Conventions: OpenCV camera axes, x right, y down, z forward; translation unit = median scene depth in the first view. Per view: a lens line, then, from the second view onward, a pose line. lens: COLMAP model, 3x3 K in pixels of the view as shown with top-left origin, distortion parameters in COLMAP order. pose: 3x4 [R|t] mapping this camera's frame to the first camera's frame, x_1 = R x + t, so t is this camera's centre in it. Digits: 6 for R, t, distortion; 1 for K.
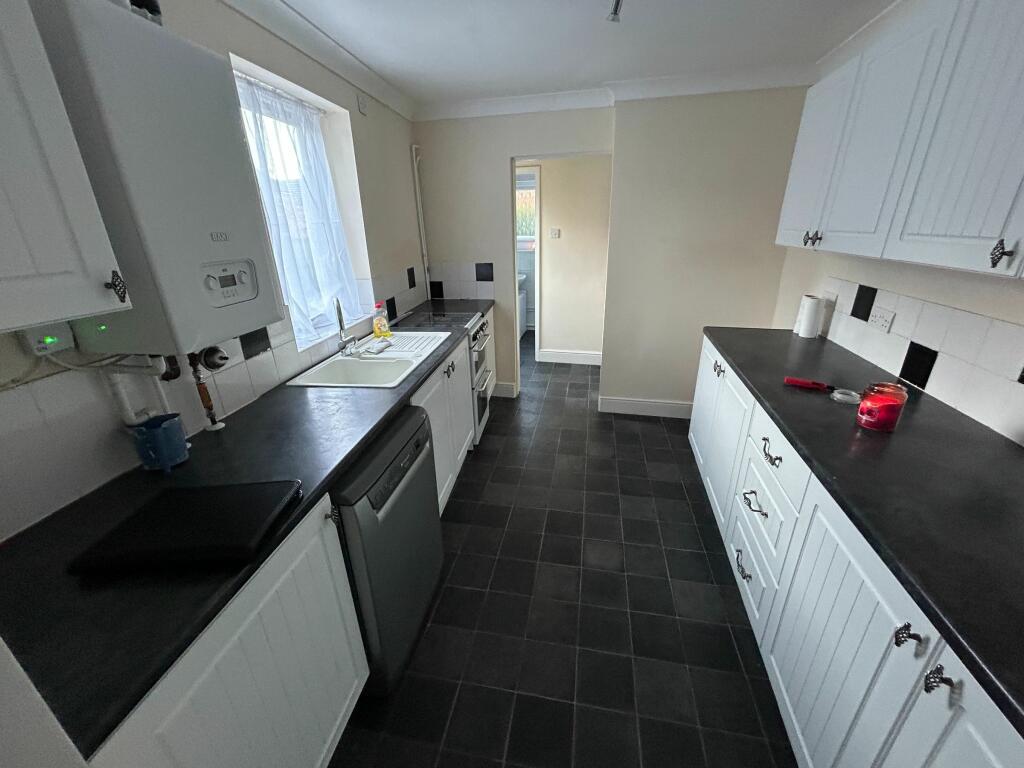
lens RADIAL K [[420.2, 0, 512.0], [0, 420.2, 384.0], [0, 0, 1]] dist [-0.001234, -0.000078]
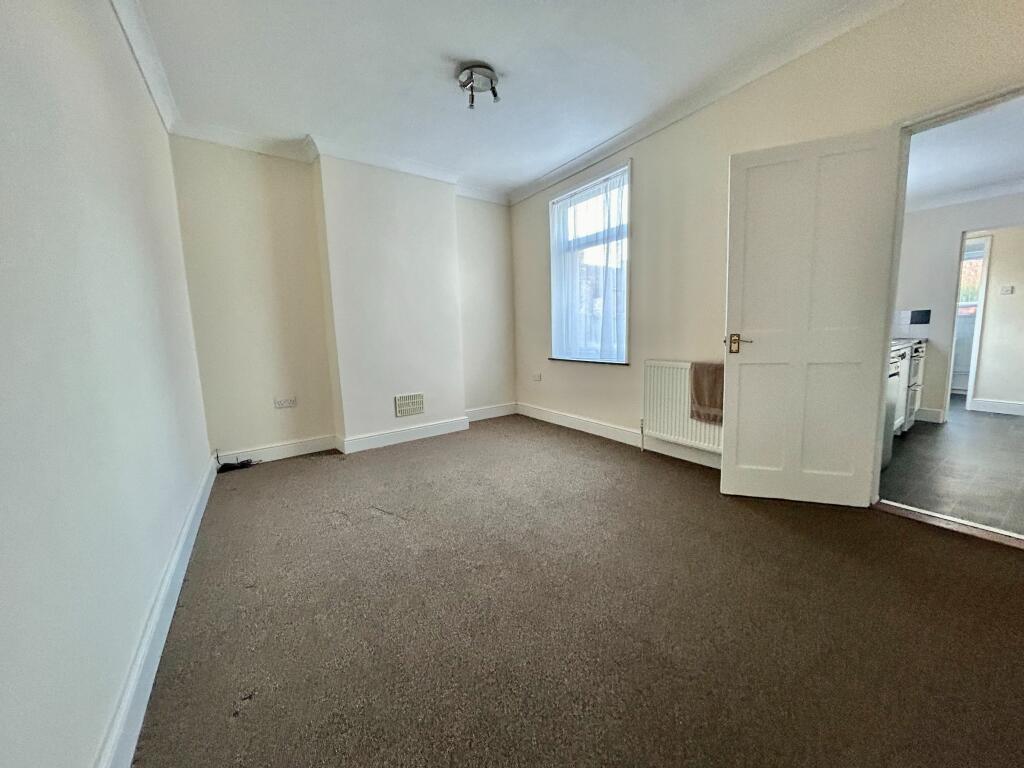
lens RADIAL K [[420.2, 0, 512.0], [0, 420.2, 384.0], [0, 0, 1]] dist [-0.001234, -0.000078]
pose [[0.718135, 0.094918, -0.689400, -0.054430], [-0.266737, 0.952538, -0.146707, 0.419758], [0.642755, 0.289244, 0.709369, -0.612772]]
